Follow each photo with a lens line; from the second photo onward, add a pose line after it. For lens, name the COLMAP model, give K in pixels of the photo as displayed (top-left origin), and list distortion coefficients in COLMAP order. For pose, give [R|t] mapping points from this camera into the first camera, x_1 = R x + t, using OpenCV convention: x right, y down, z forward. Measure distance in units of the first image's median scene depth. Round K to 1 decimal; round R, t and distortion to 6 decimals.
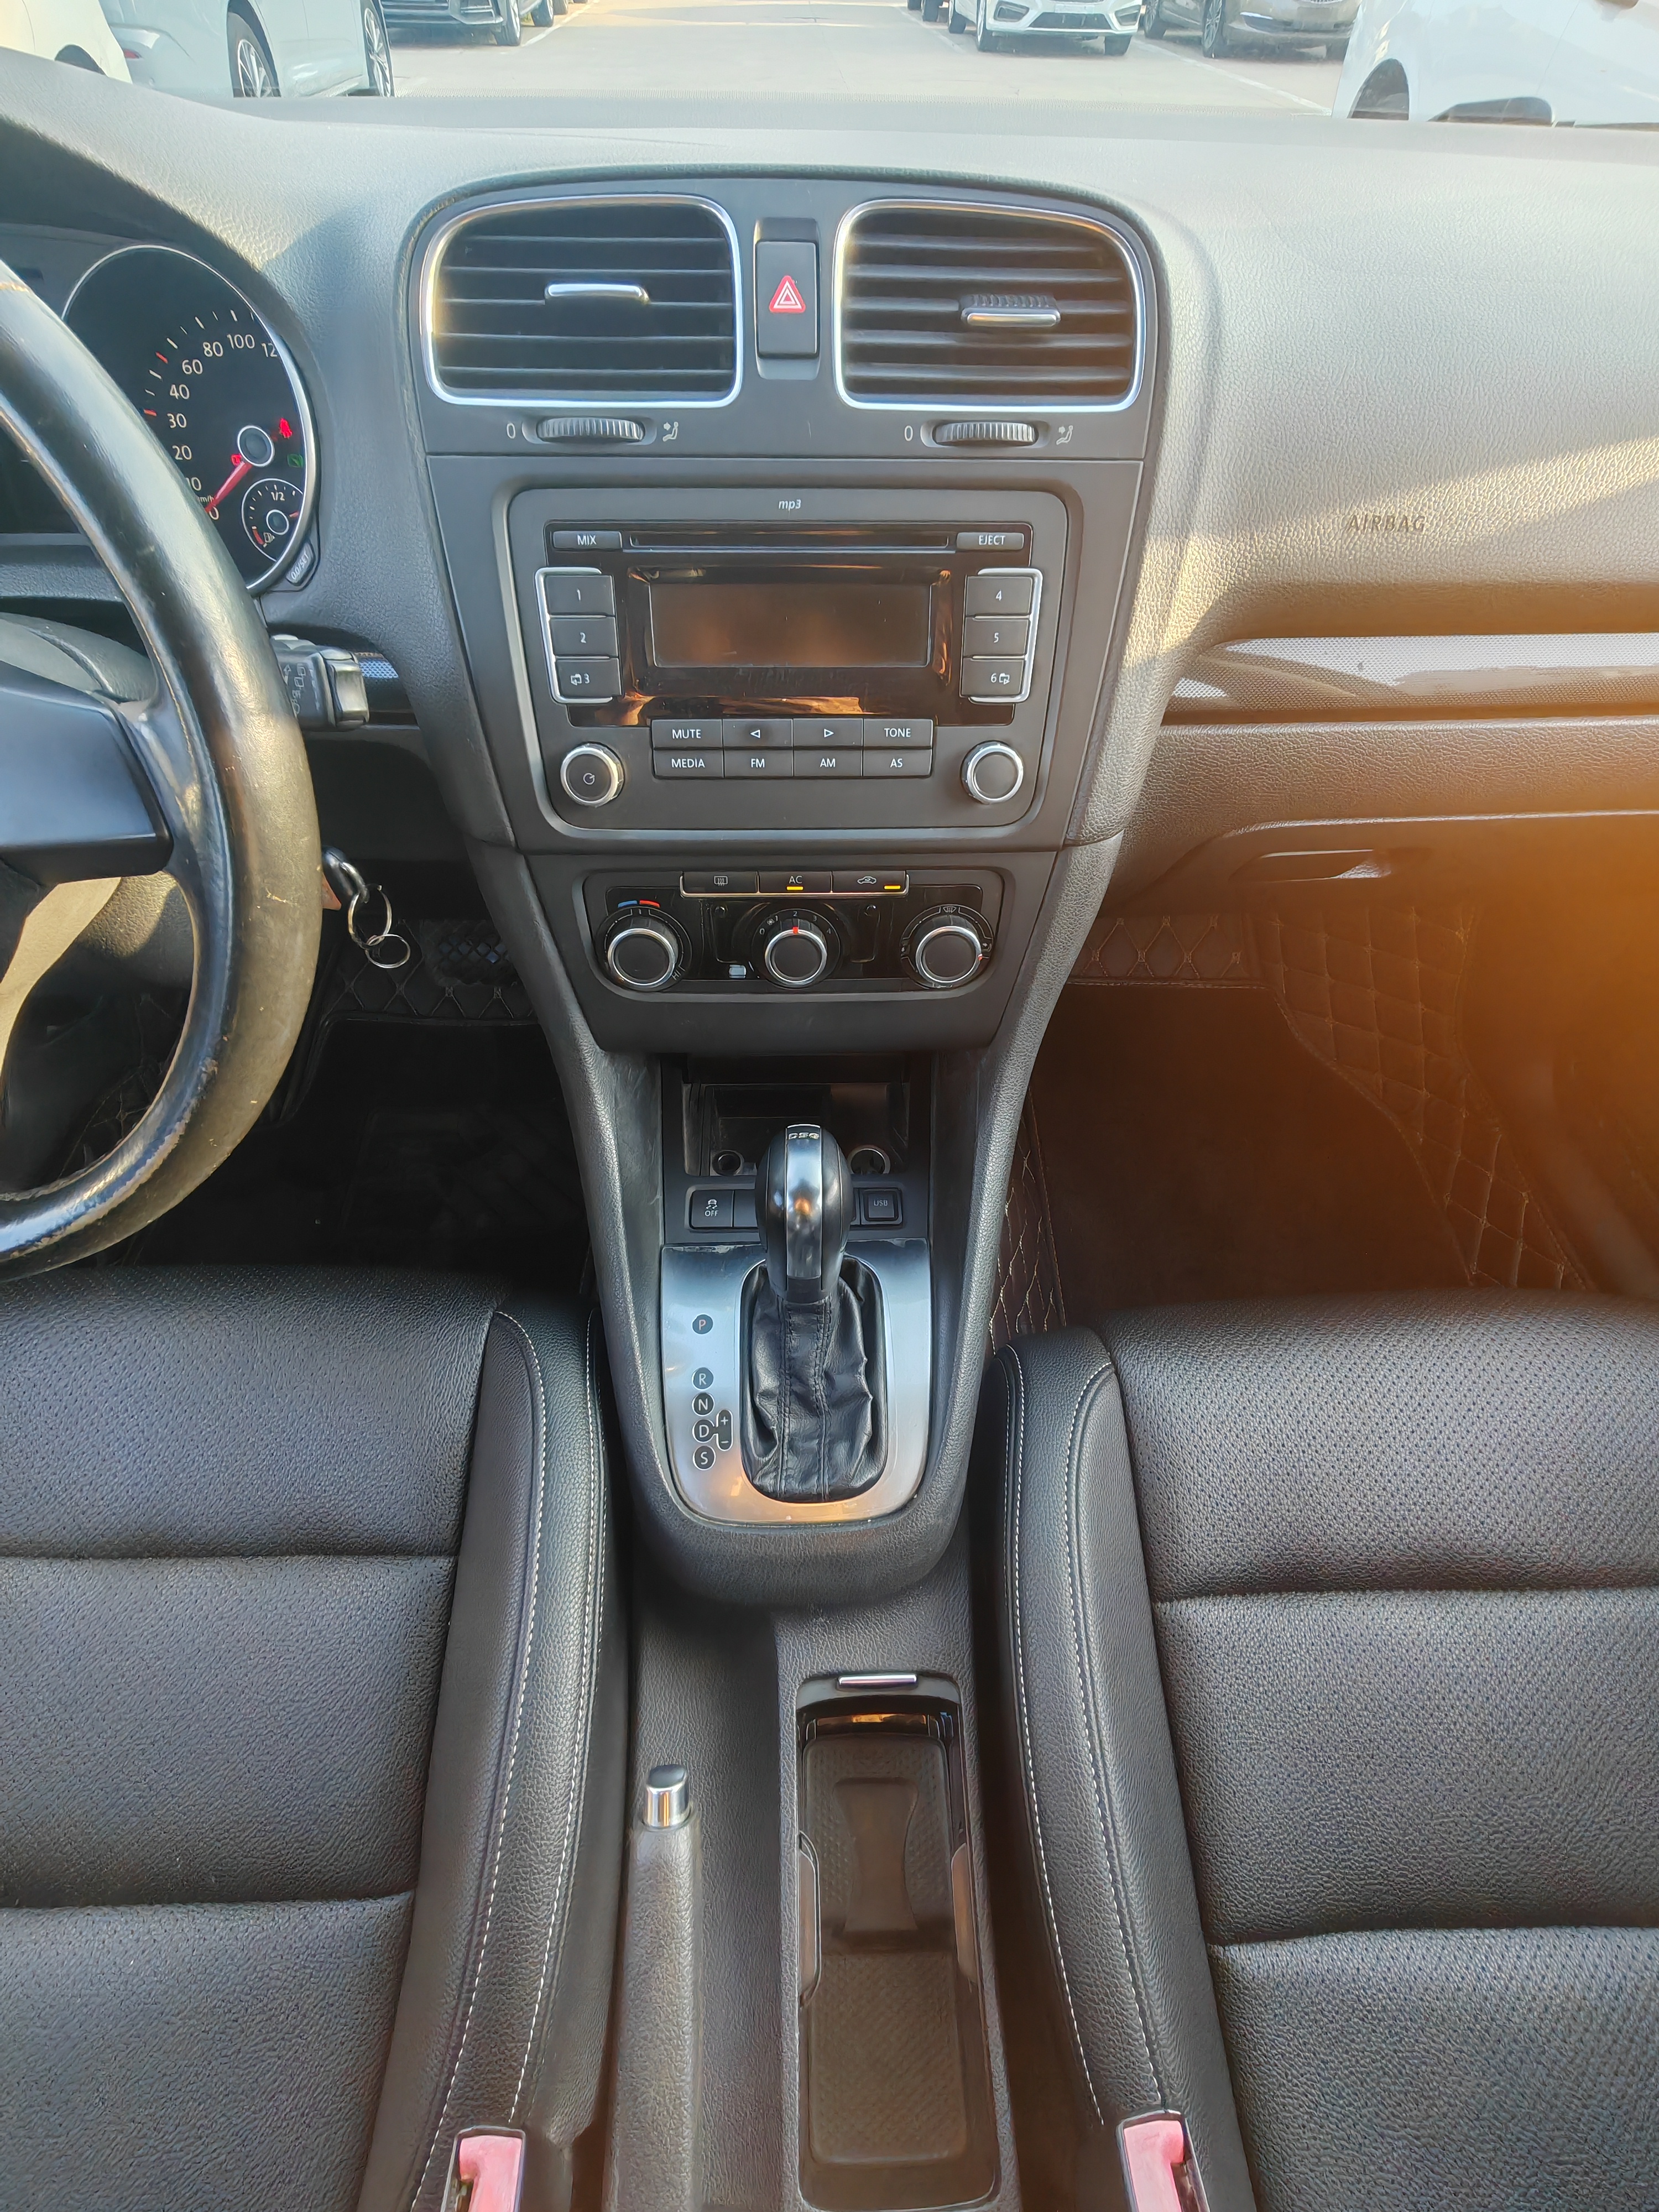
lens RADIAL K [[1005.7, 0, 829.5], [0, 1005.7, 1106.0], [0, 0, 1]] dist [-0.013906, 0.006386]
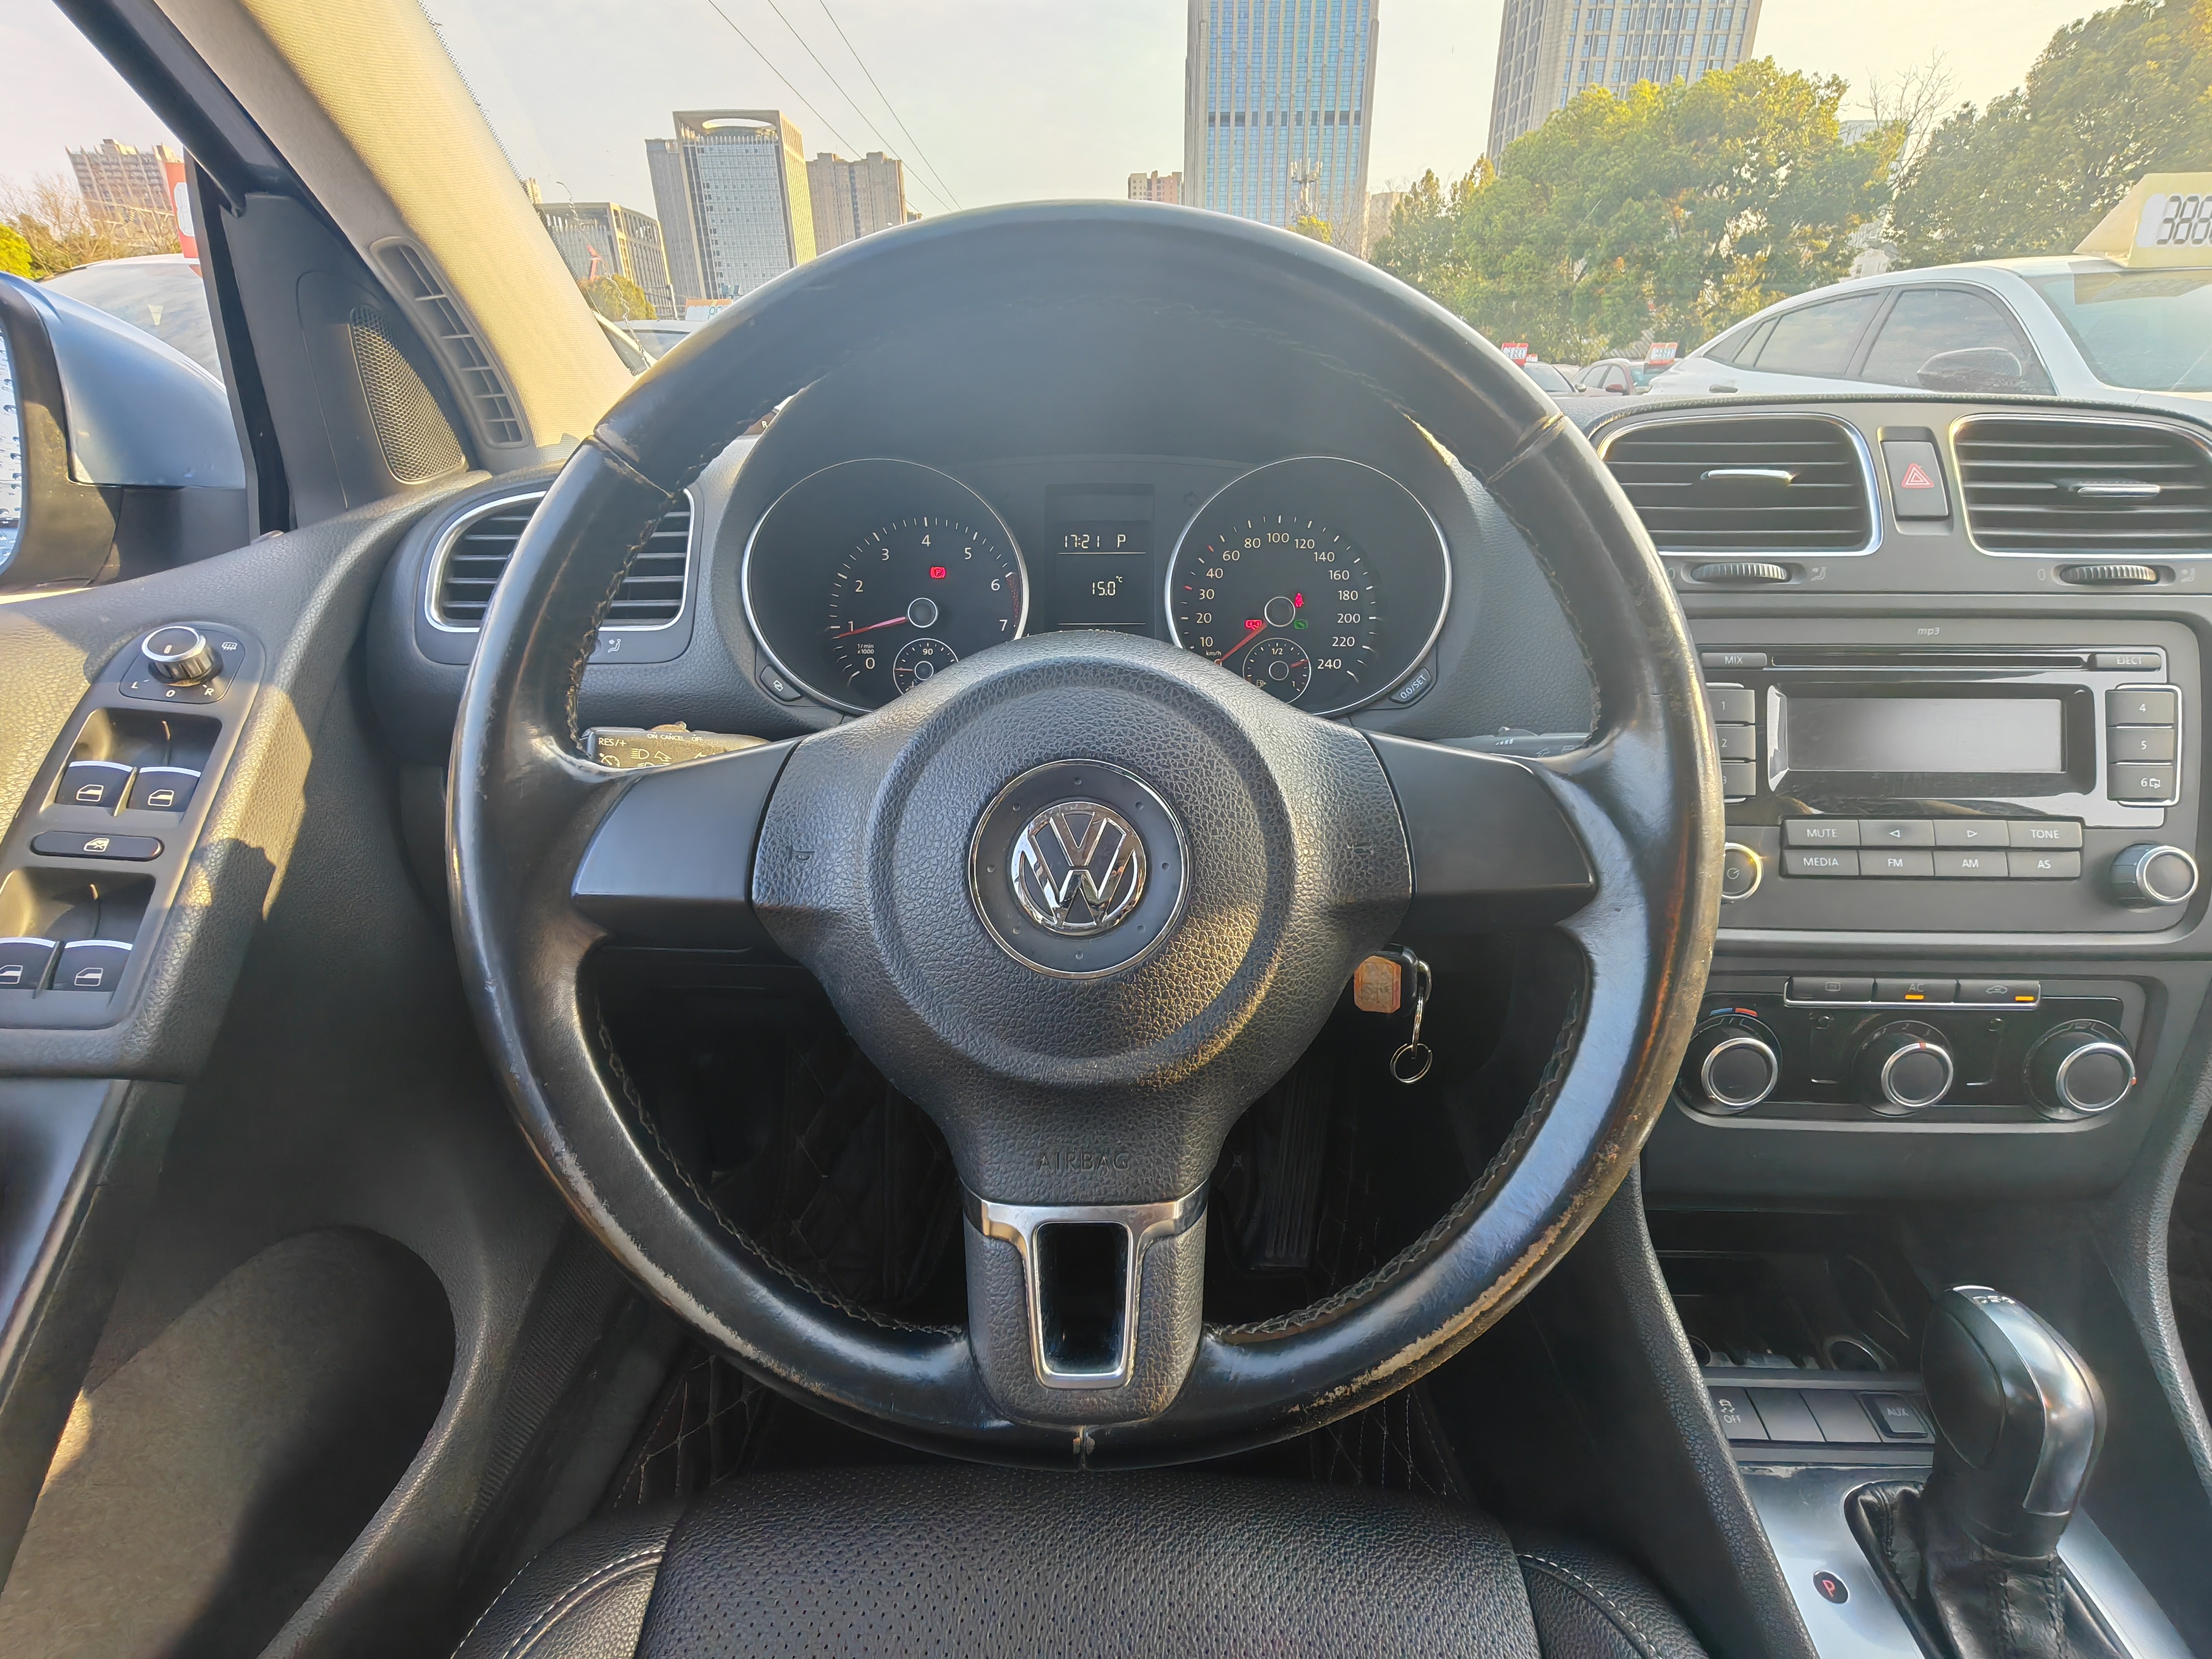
lens RADIAL K [[1005.7, 0, 1106.0], [0, 1005.7, 829.5], [0, 0, 1]] dist [-0.013906, 0.006386]
pose [[0.998177, 0.009416, -0.059609, -0.768716], [-0.035185, 0.893304, -0.448073, 0.085450], [0.049029, 0.449354, 0.892007, 0.094122]]
